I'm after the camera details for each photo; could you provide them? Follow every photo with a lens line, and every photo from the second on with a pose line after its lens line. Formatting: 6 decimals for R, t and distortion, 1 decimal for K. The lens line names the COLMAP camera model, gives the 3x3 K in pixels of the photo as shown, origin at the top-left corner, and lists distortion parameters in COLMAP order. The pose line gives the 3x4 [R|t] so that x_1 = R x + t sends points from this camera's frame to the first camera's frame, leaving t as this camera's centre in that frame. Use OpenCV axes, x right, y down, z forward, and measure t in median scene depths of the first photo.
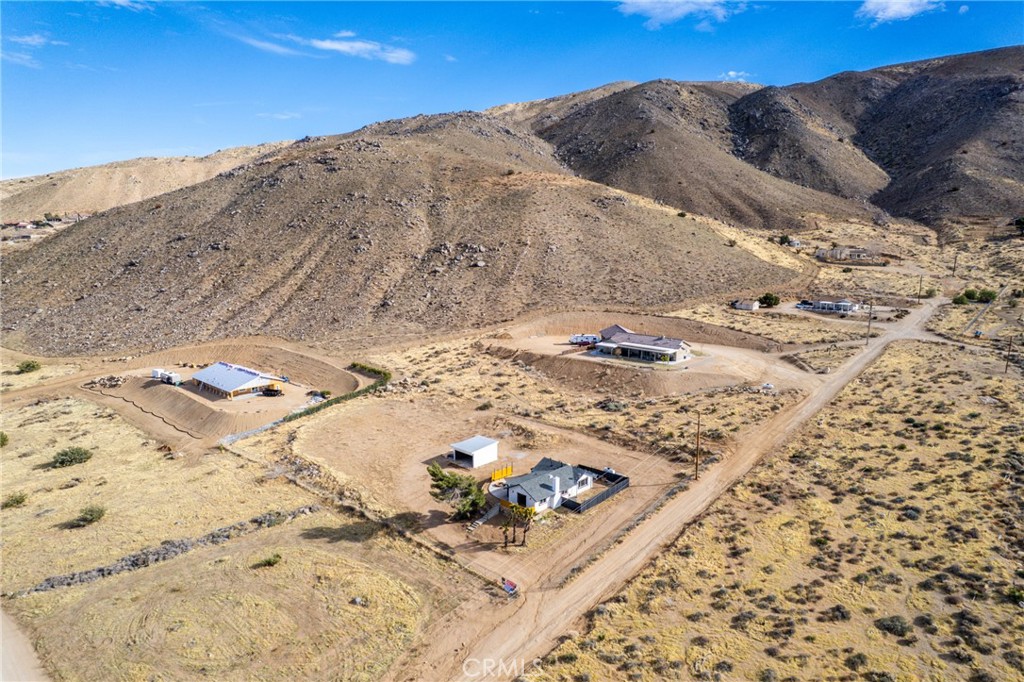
lens RADIAL K [[657.0, 0, 515.2], [0, 657.0, 344.6], [0, 0, 1]] dist [-0.071631, 0.068354]
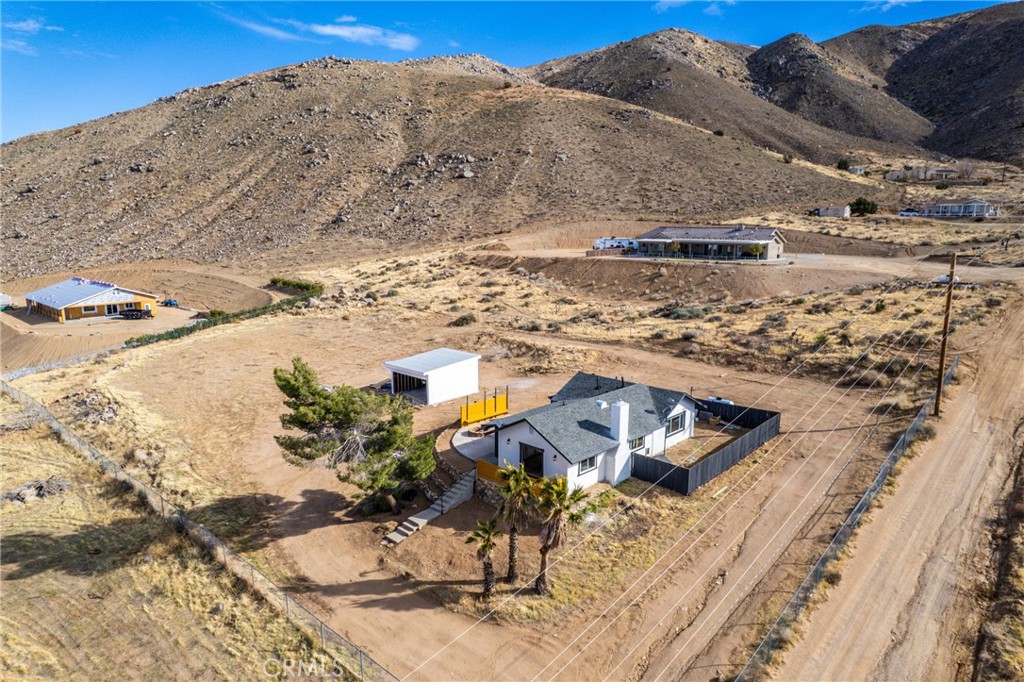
lens RADIAL K [[657.0, 0, 515.2], [0, 657.0, 344.6], [0, 0, 1]] dist [-0.071631, 0.068354]
pose [[0.999991, -0.003824, 0.001974, -0.000053], [0.003793, 0.999876, 0.015310, 0.075806], [-0.002033, -0.015302, 0.999881, 0.286979]]
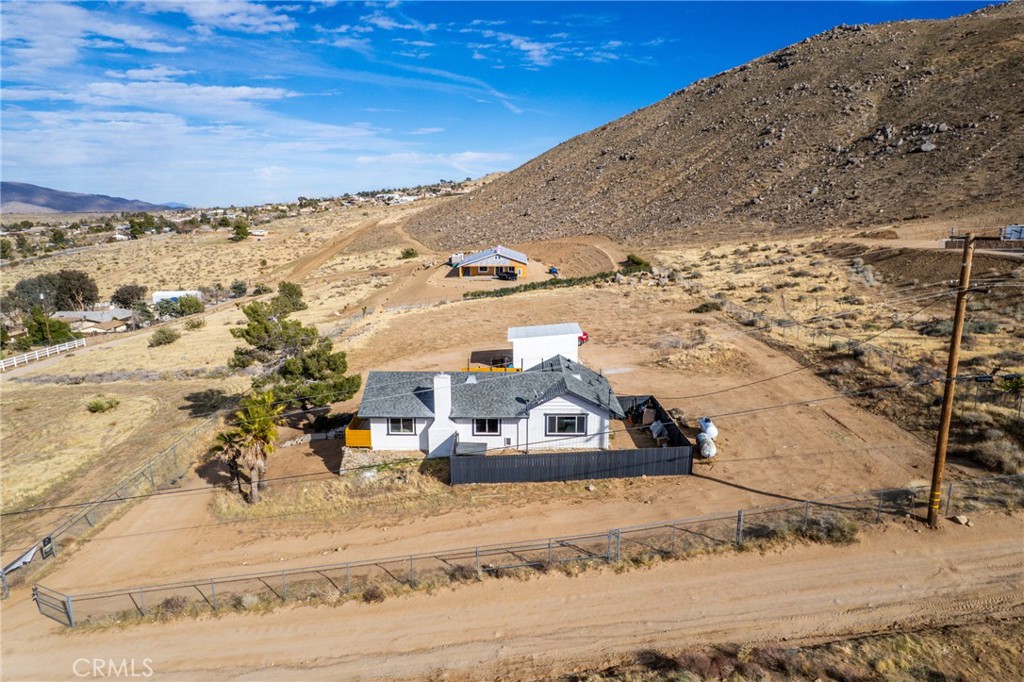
lens RADIAL K [[657.0, 0, 515.2], [0, 657.0, 344.6], [0, 0, 1]] dist [-0.071631, 0.068354]
pose [[0.692098, 0.146099, -0.706863, 0.163721], [-0.122795, 0.988858, 0.084153, 0.069996], [0.711282, 0.028558, 0.702327, 0.359436]]
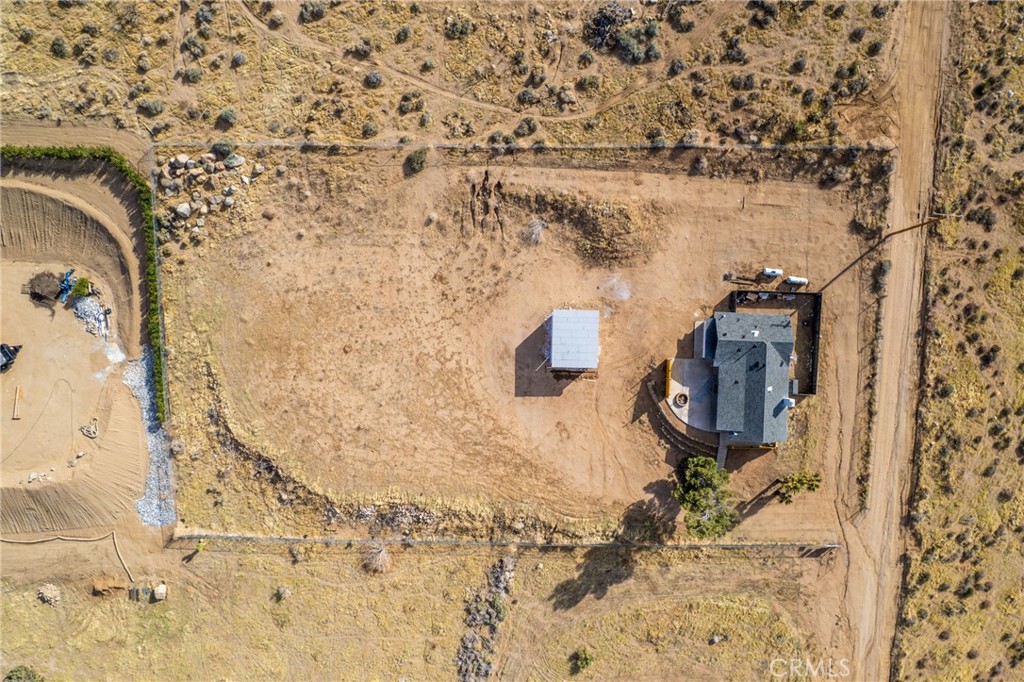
lens RADIAL K [[657.0, 0, 515.2], [0, 657.0, 344.6], [0, 0, 1]] dist [-0.071631, 0.068354]
pose [[0.740540, -0.672006, -0.003039, -0.061157], [0.124158, 0.132373, 0.983393, -0.279450], [-0.660443, -0.728619, 0.181463, 0.525635]]
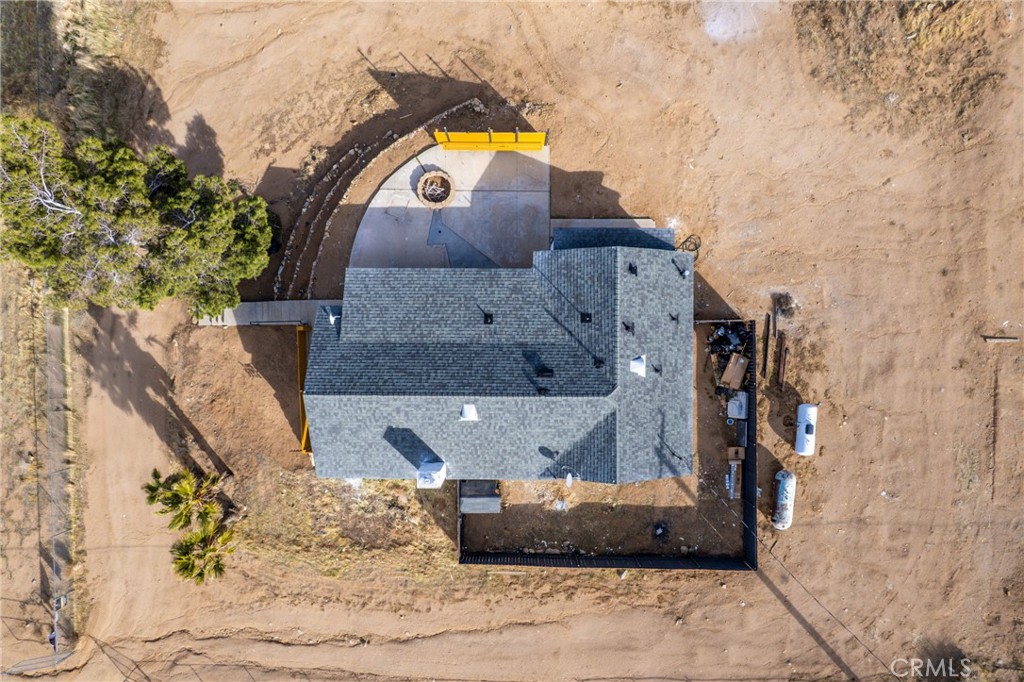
lens RADIAL K [[657.0, 0, 515.2], [0, 657.0, 344.6], [0, 0, 1]] dist [-0.071631, 0.068354]
pose [[0.695883, 0.718151, -0.002374, 0.022831], [-0.120455, 0.119978, 0.985442, -0.022388], [0.707981, -0.685466, 0.169996, 0.473985]]
